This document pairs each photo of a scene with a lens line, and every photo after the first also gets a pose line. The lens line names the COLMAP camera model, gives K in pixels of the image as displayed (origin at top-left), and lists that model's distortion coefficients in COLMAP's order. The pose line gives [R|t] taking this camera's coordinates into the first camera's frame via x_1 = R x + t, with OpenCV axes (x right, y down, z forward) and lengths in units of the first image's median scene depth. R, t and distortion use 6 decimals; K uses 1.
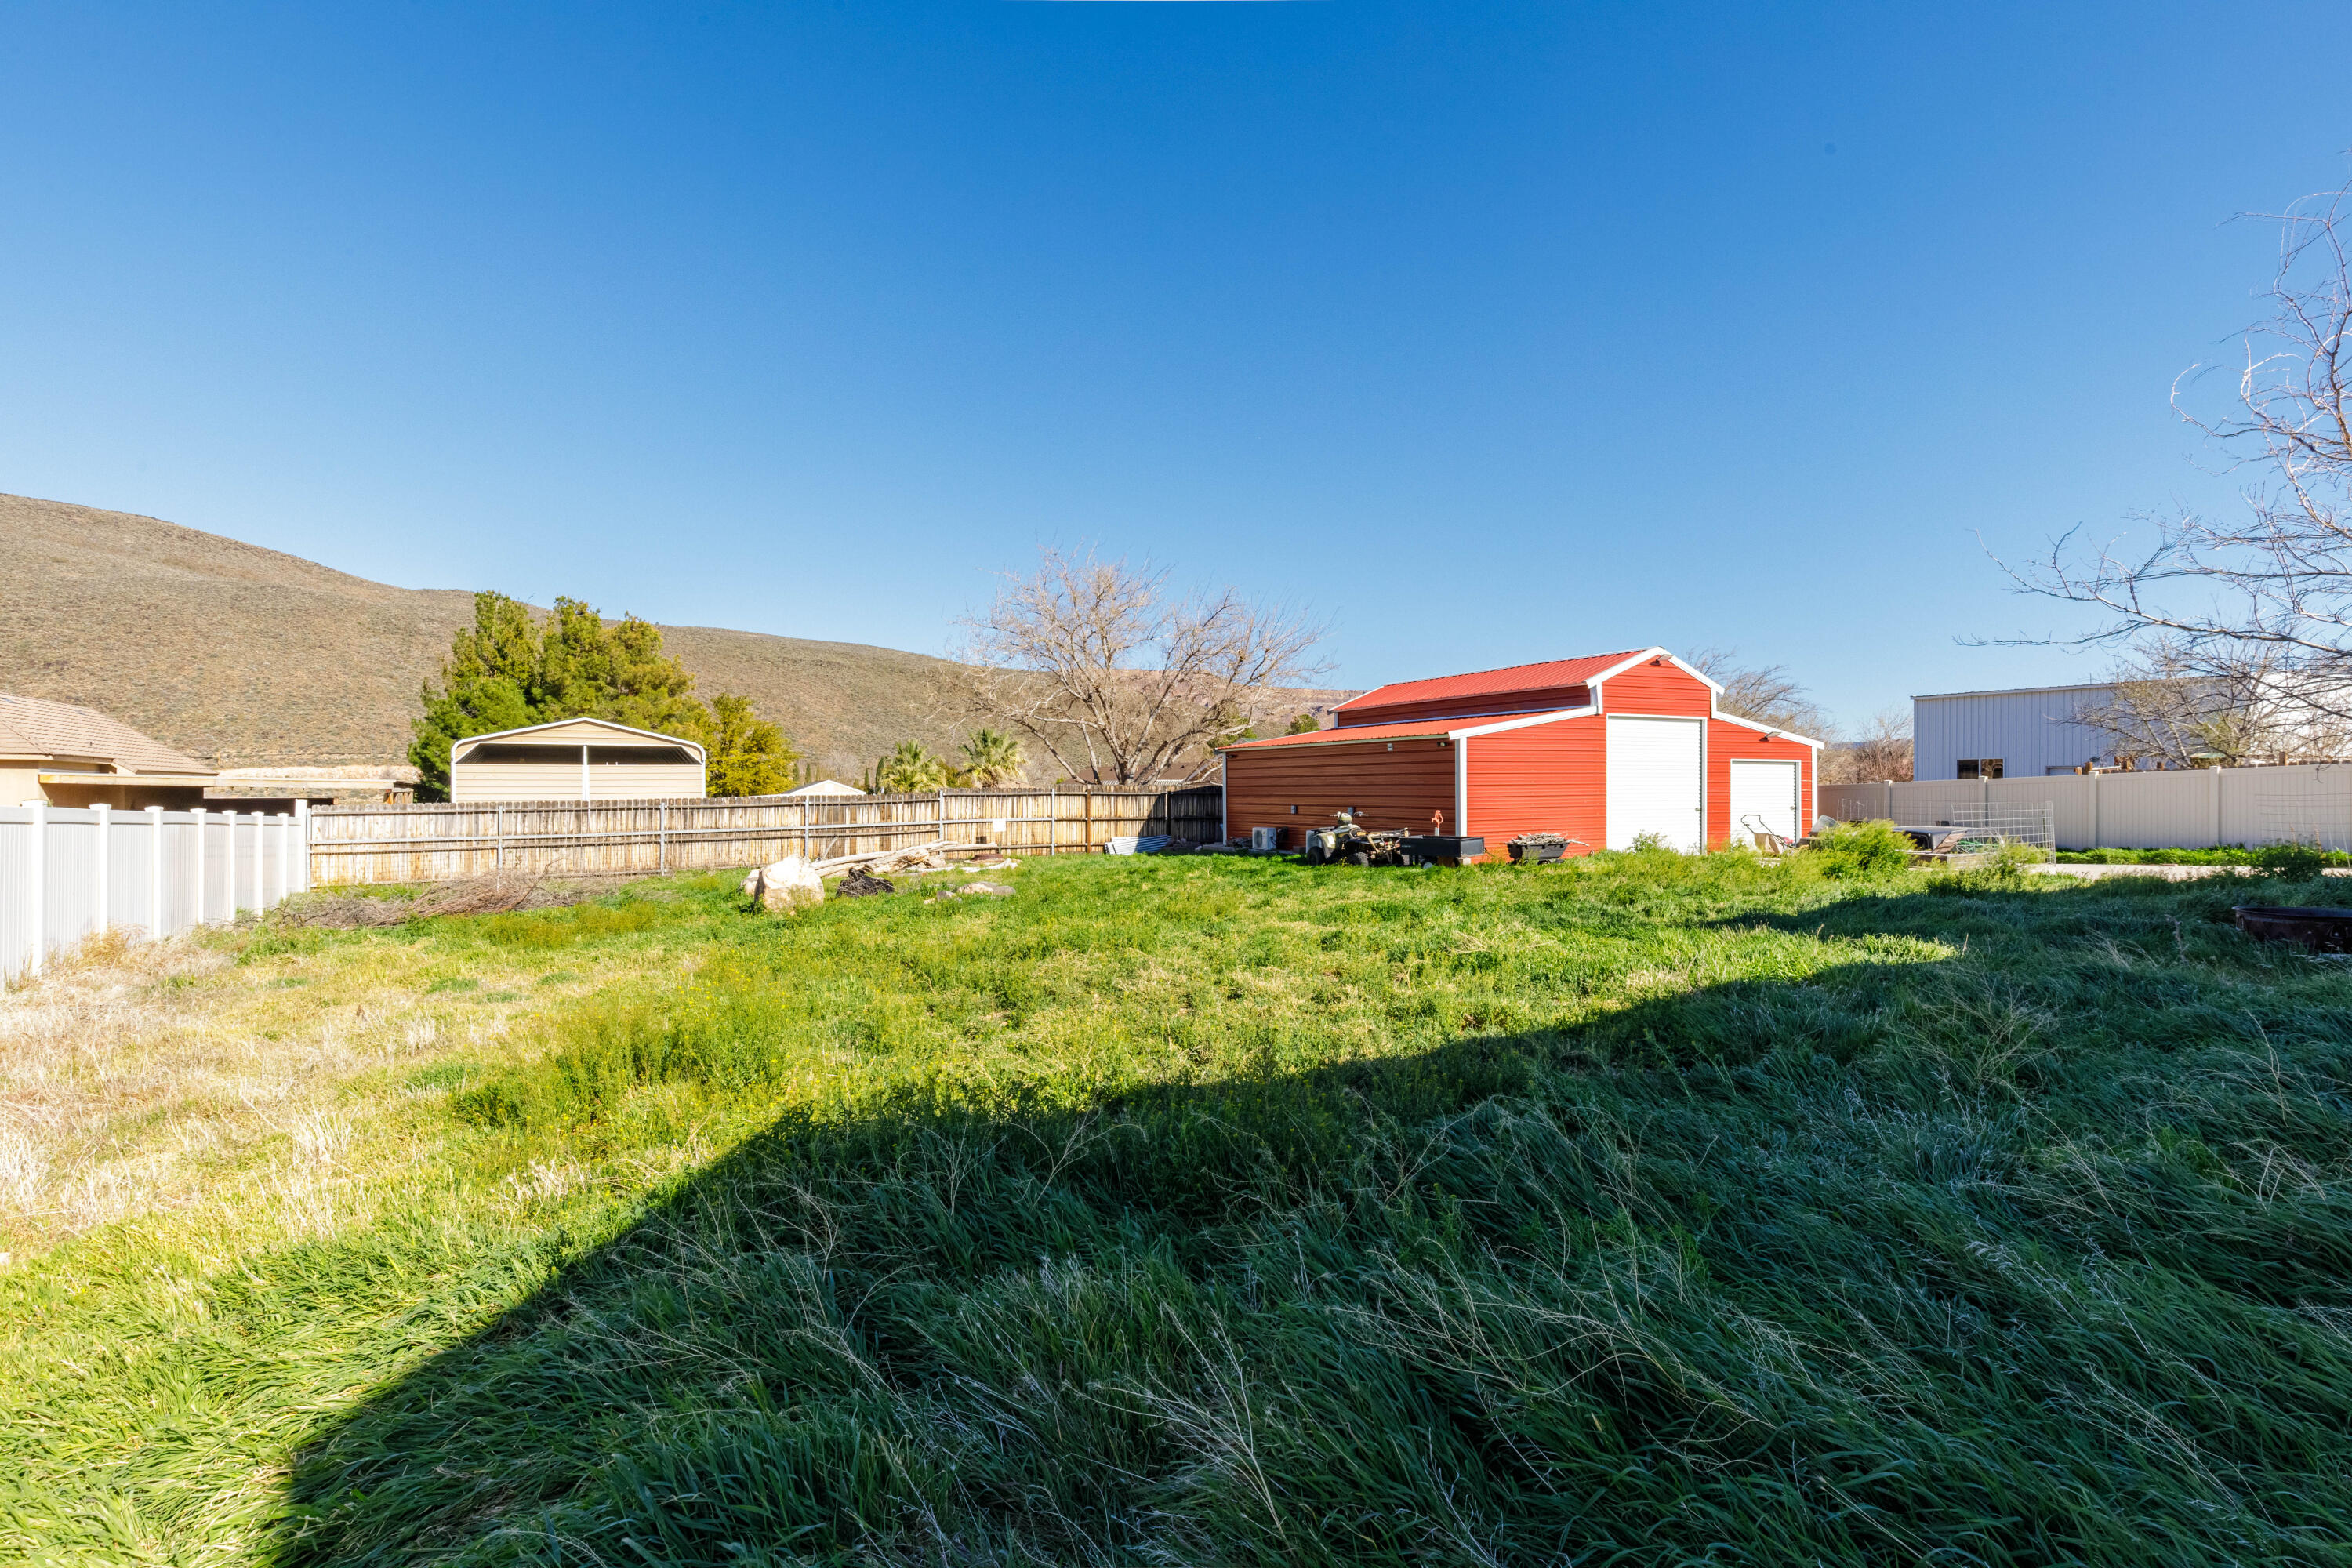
lens RADIAL K [[1051.5, 0, 1182.9], [0, 1051.5, 786.7], [0, 0, 1]] dist [0.002583, 0.000255]
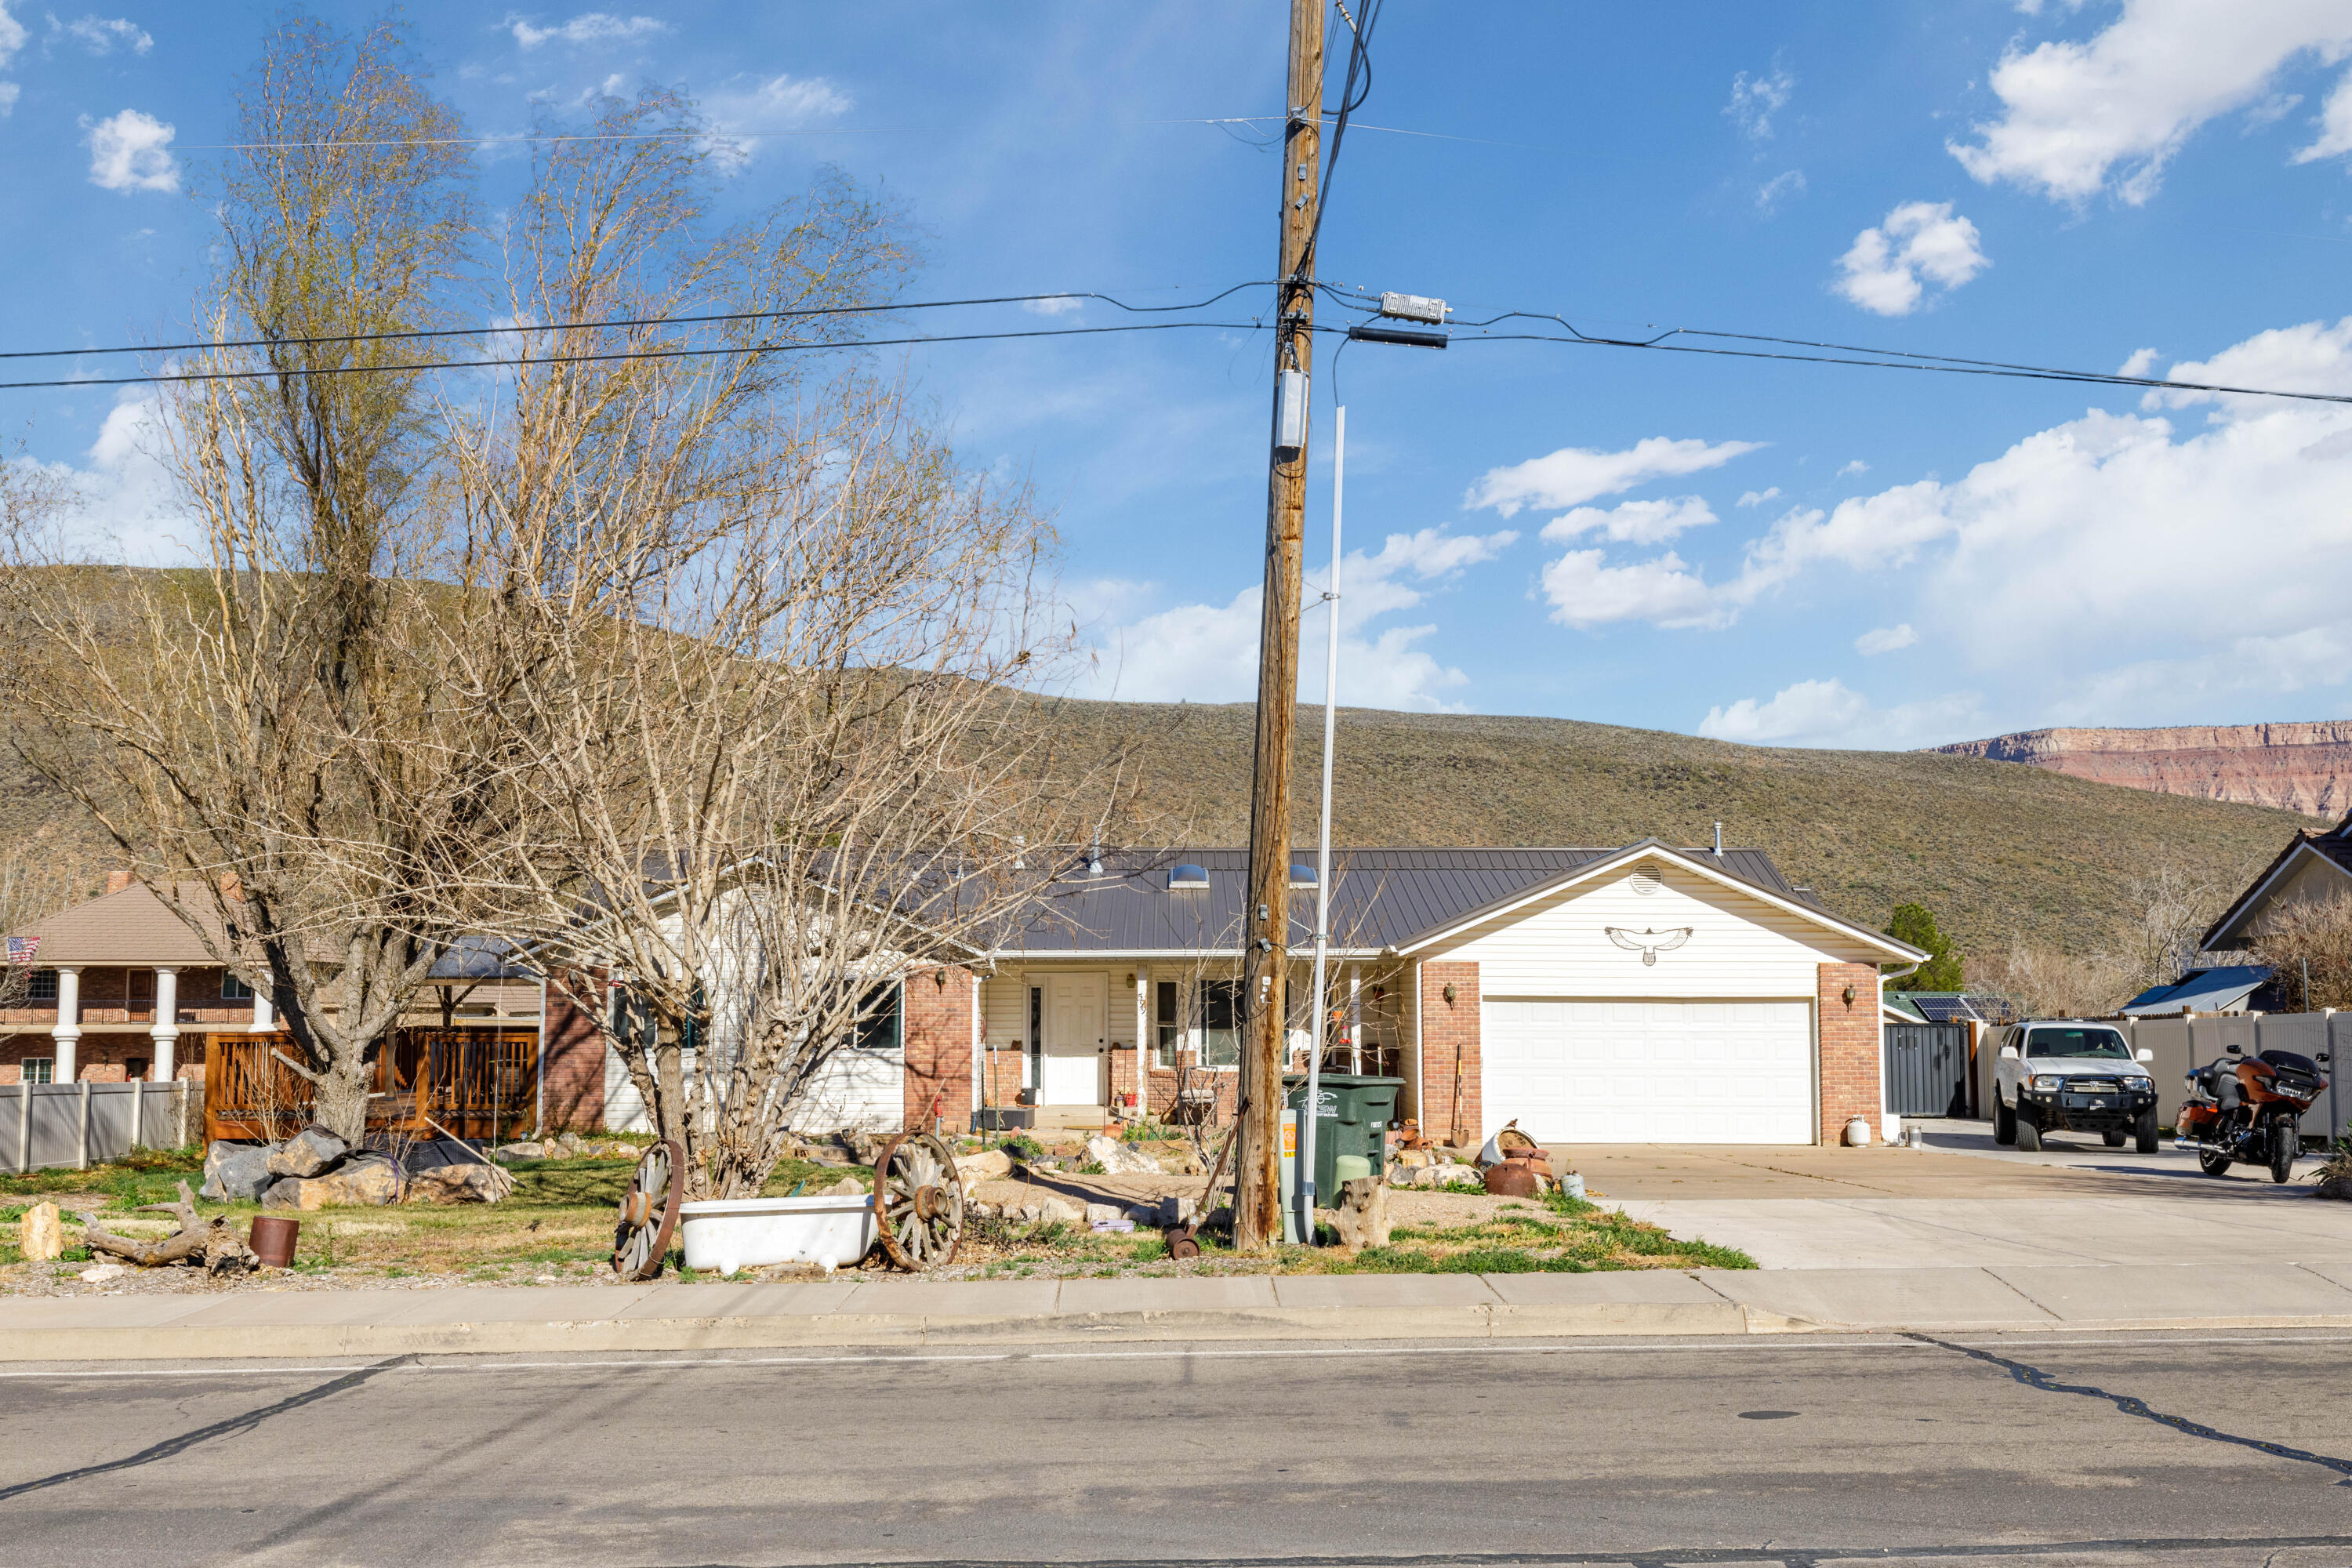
lens RADIAL K [[2236.2, 0, 1178.2], [0, 2236.2, 780.3], [0, 0, 1]] dist [-0.000486, 0.136856]
pose [[0.888552, -0.041810, -0.456868, 0.639469], [-0.002316, 0.995417, -0.095600, -0.028598], [0.458771, 0.086004, 0.884383, -0.690681]]
